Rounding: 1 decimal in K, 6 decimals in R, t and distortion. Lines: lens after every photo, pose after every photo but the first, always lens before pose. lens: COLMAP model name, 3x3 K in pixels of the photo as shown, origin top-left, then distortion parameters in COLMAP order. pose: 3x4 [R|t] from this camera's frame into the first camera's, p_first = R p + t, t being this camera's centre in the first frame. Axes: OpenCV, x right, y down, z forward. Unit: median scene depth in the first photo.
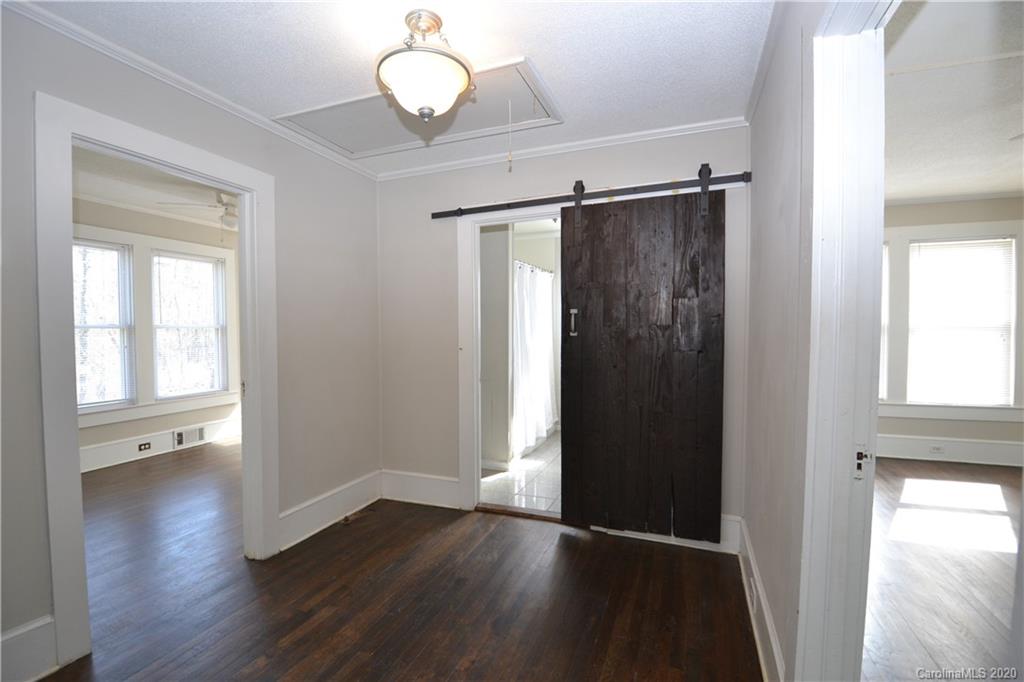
lens RADIAL K [[452.9, 0, 504.9], [0, 452.9, 342.7], [0, 0, 1]] dist [-0.010313, -0.003887]
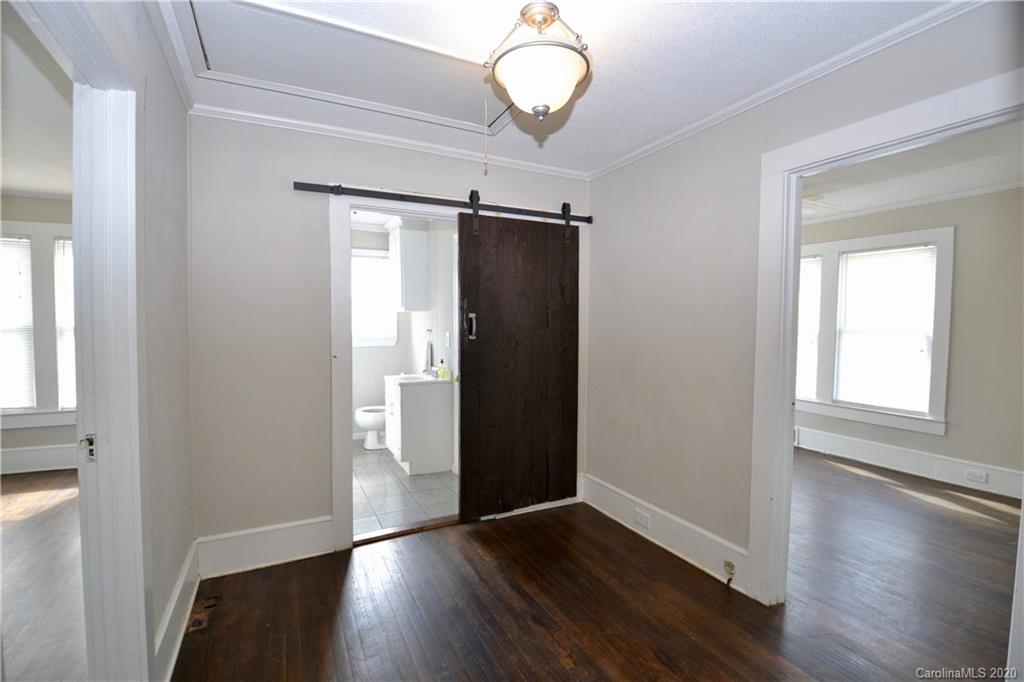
lens RADIAL K [[452.9, 0, 502.7], [0, 452.9, 343.1], [0, 0, 1]] dist [-0.010313, -0.003887]
pose [[0.665885, -0.022605, 0.745712, -0.580965], [0.016020, 0.999744, 0.016000, -0.022353], [-0.745882, 0.001292, 0.666077, 0.260387]]
